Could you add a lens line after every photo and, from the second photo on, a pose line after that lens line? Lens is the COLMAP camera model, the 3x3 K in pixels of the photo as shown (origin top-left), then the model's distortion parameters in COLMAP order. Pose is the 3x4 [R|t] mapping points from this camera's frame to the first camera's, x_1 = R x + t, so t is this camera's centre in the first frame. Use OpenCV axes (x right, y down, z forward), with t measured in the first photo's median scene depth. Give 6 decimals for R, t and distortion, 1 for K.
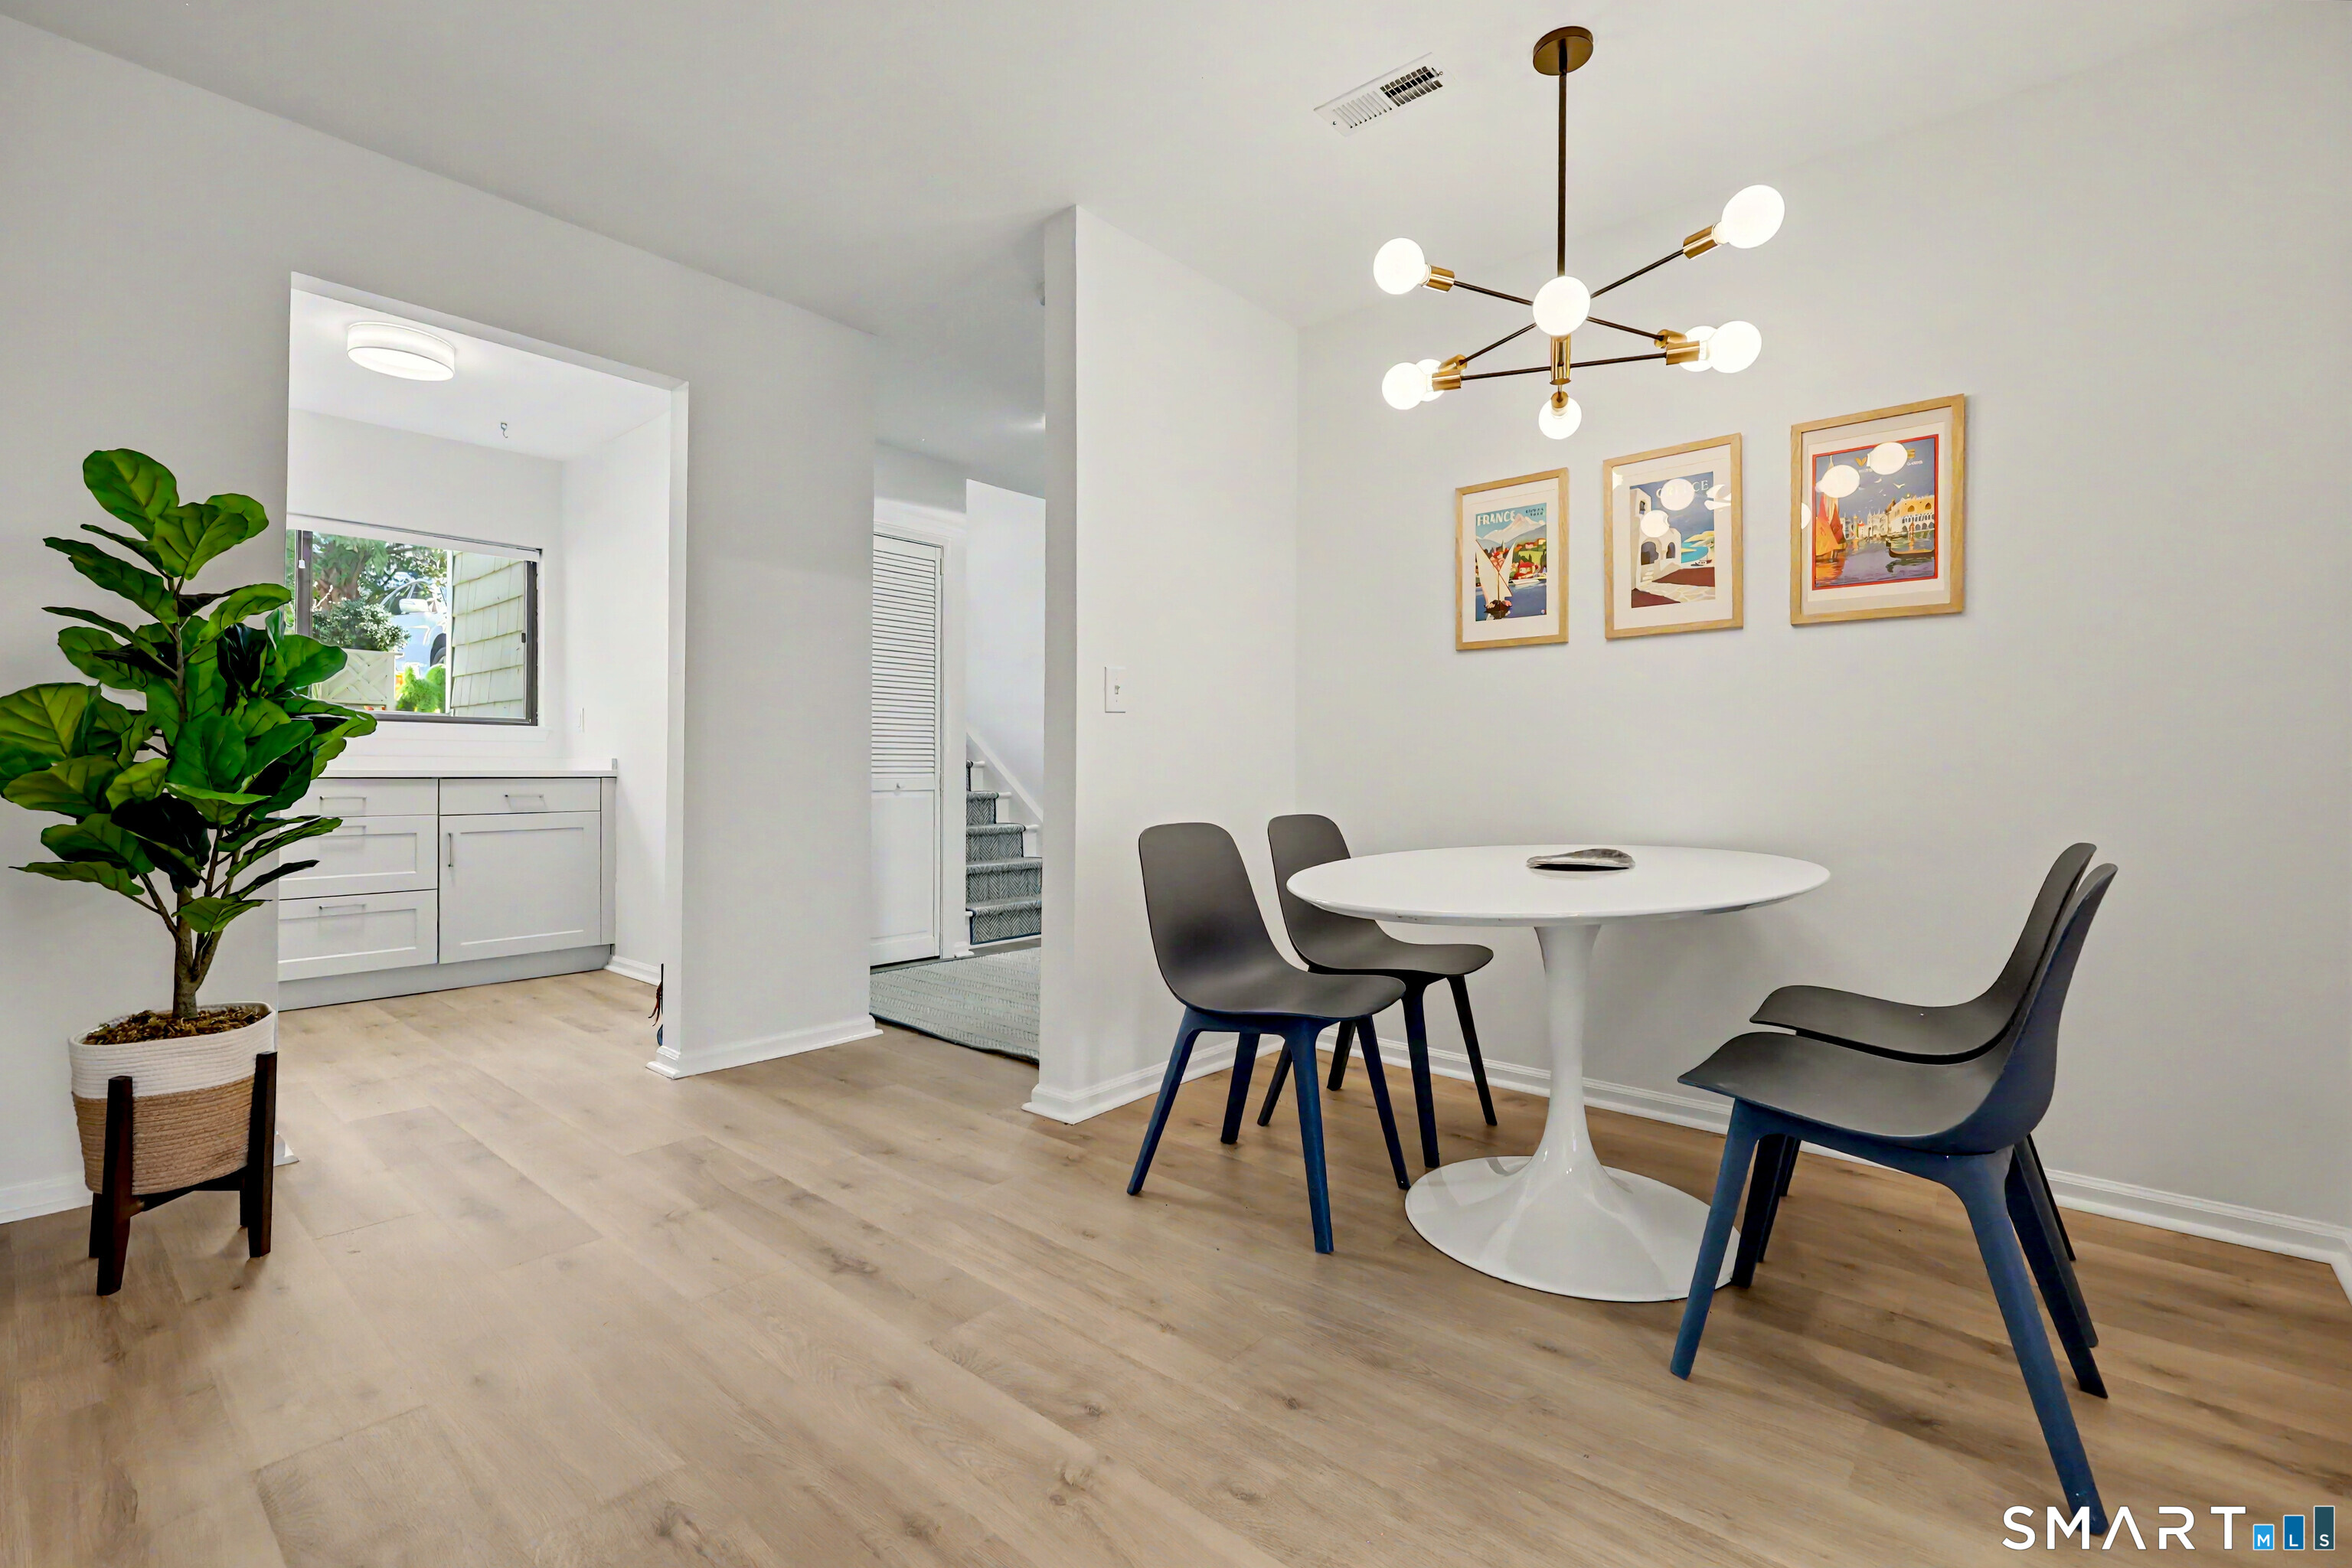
lens RADIAL K [[1026.2, 0, 1181.3], [0, 1026.2, 772.4], [0, 0, 1]] dist [-0.000056, -0.000087]
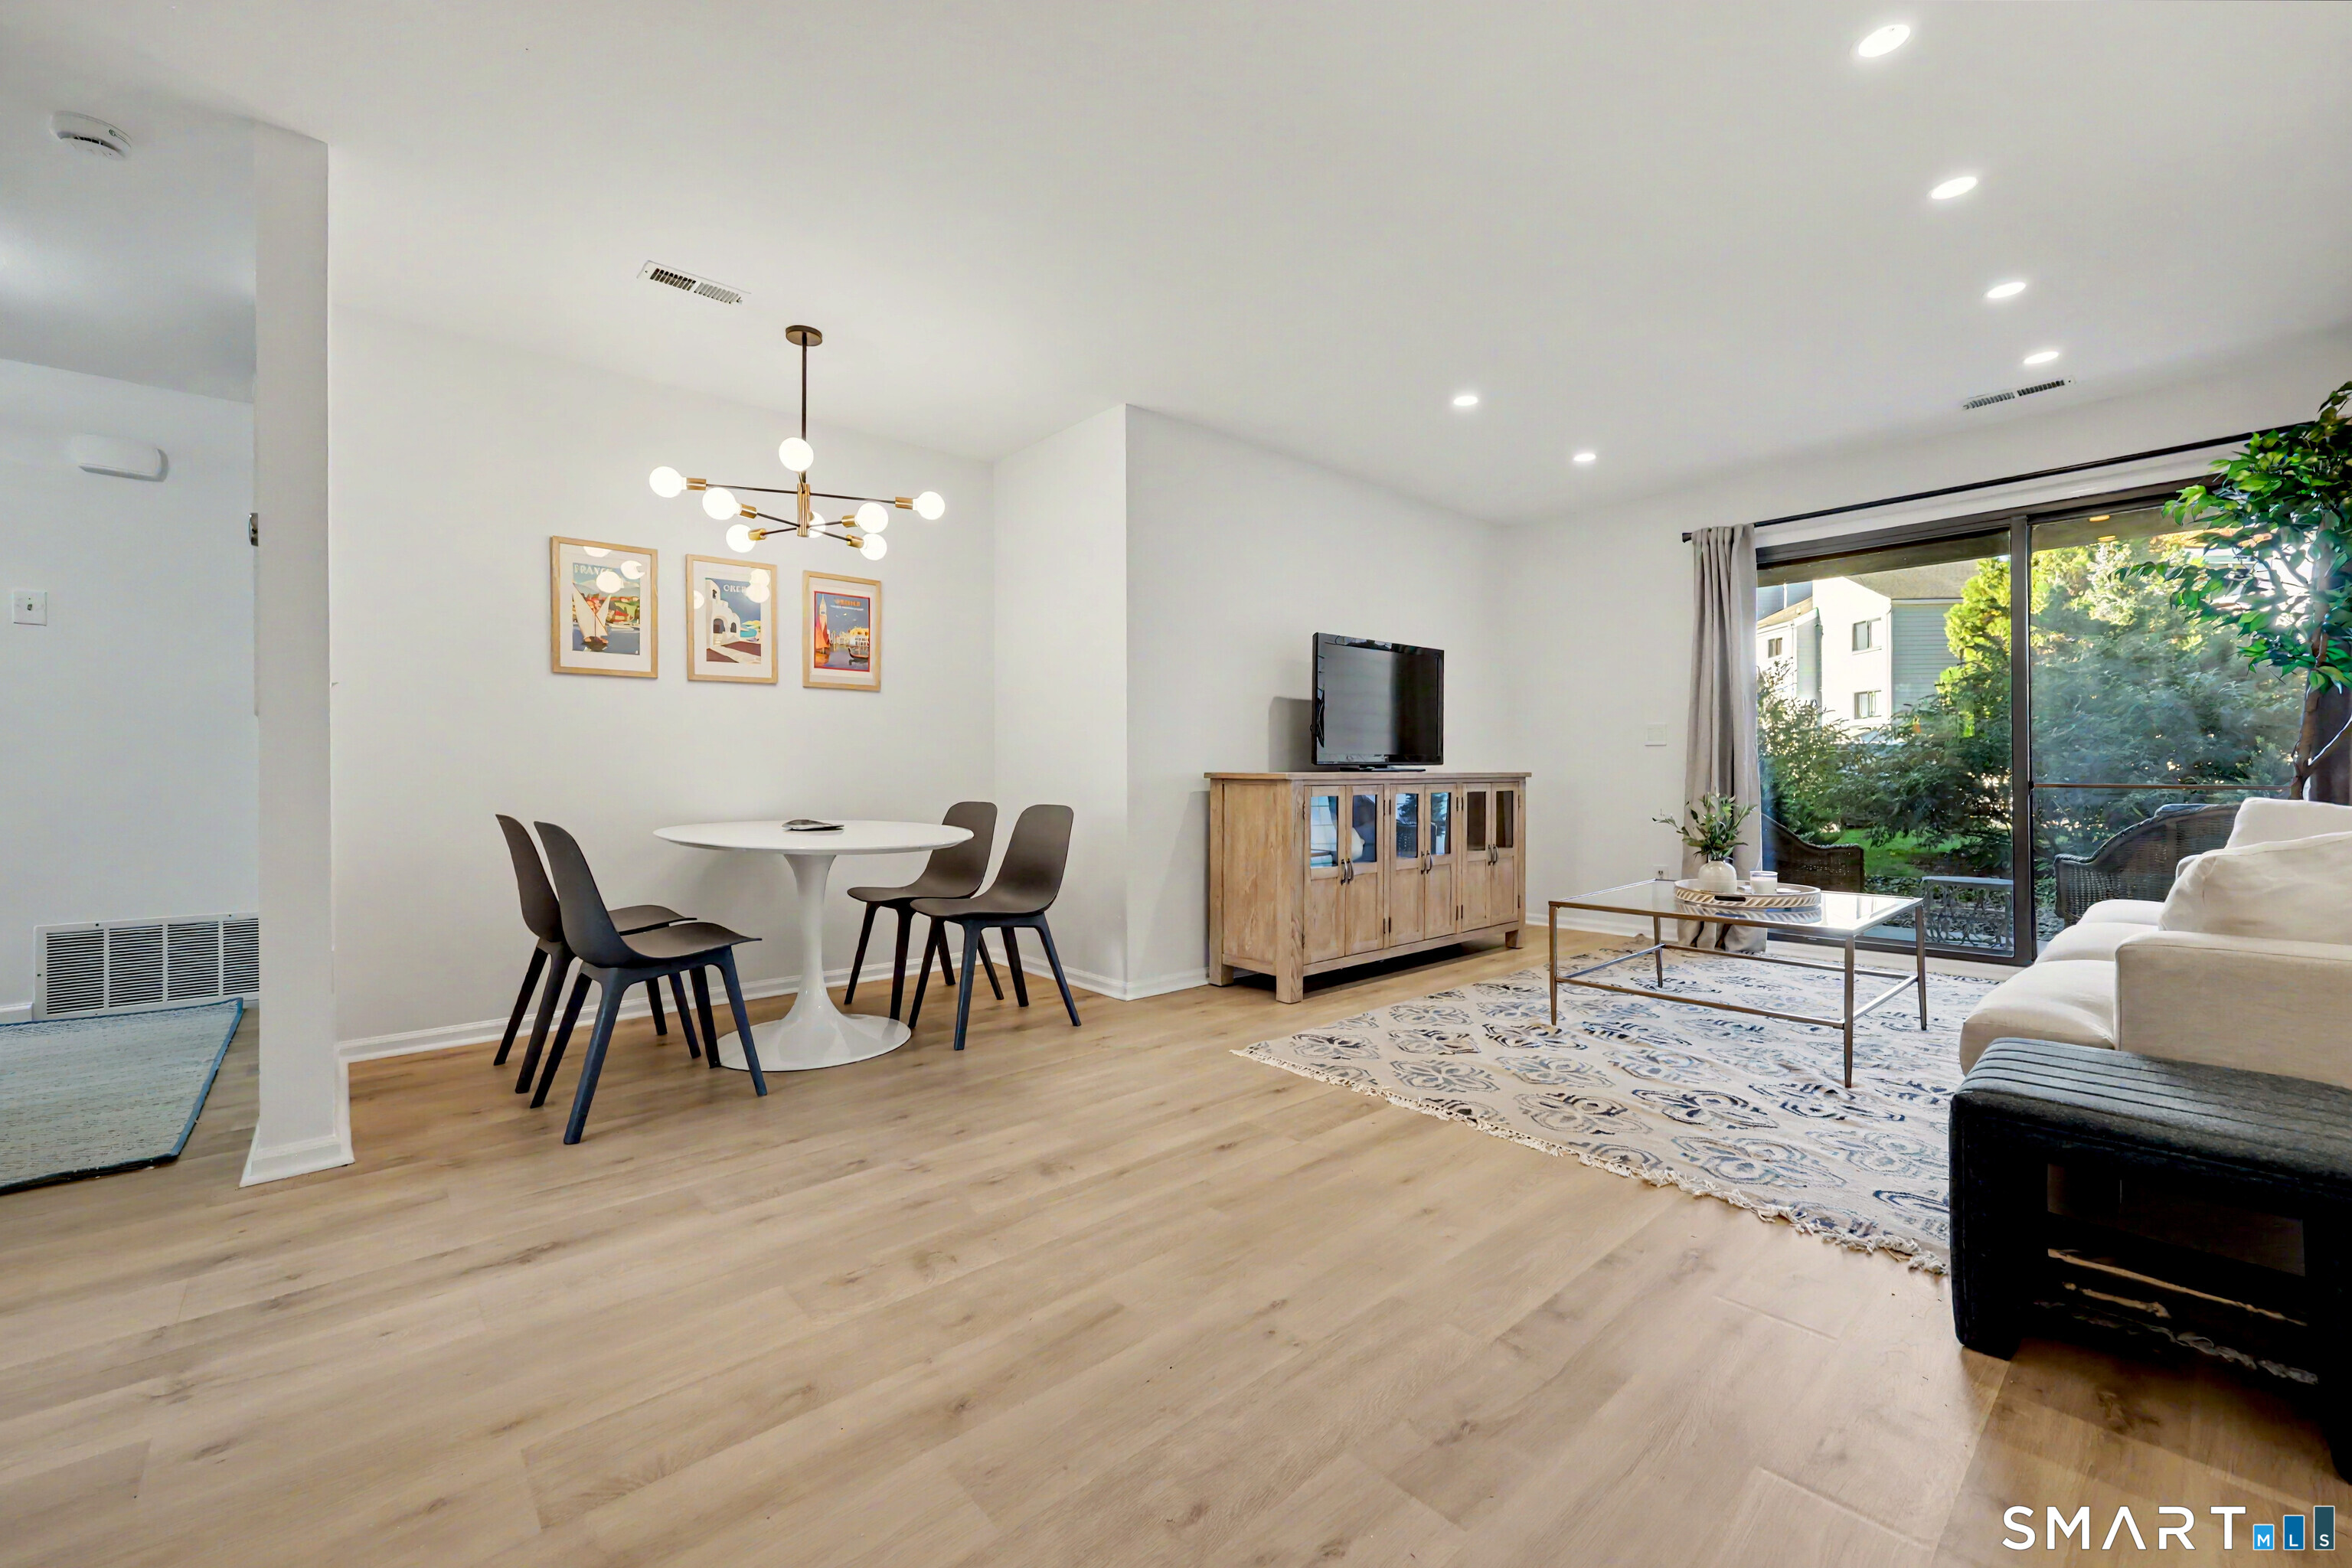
lens RADIAL K [[945.9, 0, 1188.0], [0, 945.9, 766.2], [0, 0, 1]] dist [-0.000109, 0.000016]
pose [[0.129358, -0.001131, 0.991597, -0.908118], [0.005095, 0.999987, 0.000476, -0.007822], [-0.991585, 0.004990, 0.129362, 0.162055]]
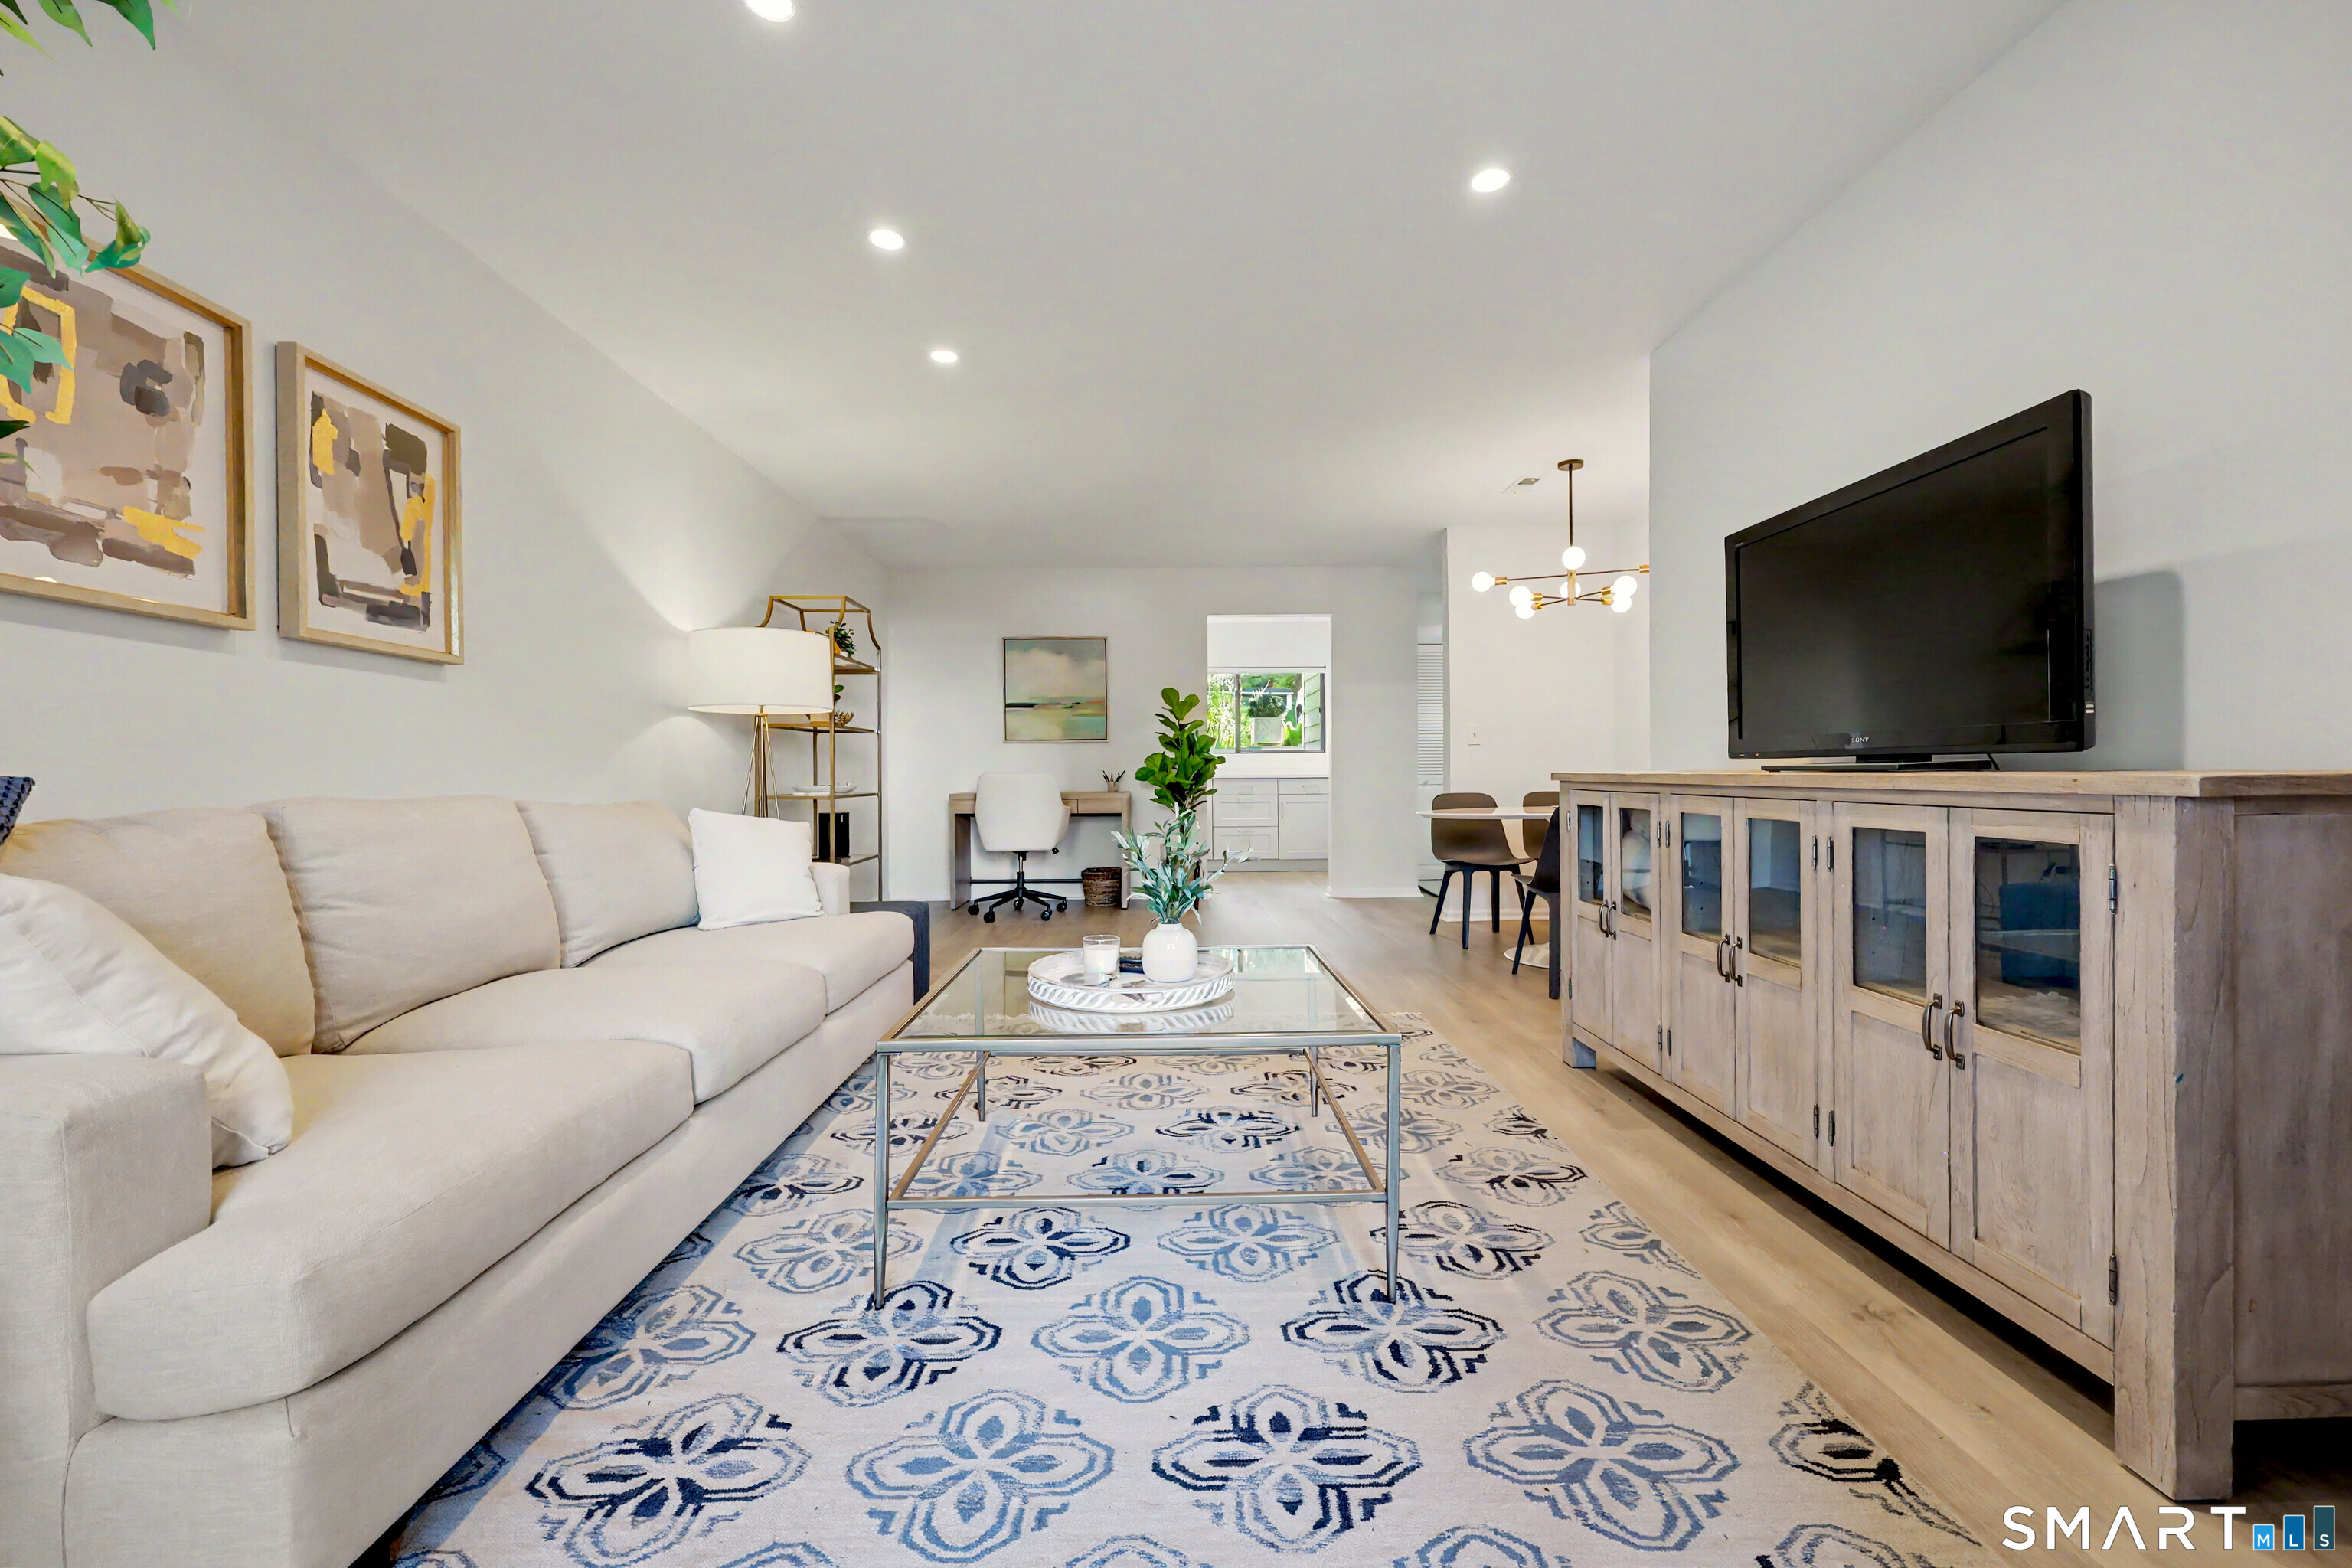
lens RADIAL K [[942.5, 0, 1175.9], [0, 942.5, 789.2], [0, 0, 1]] dist [-0.001458, -0.000062]
pose [[0.665363, 0.001671, -0.746518, 1.184228], [0.008911, 0.999908, 0.010181, 0.011438], [0.746467, -0.013426, 0.665287, -0.966244]]
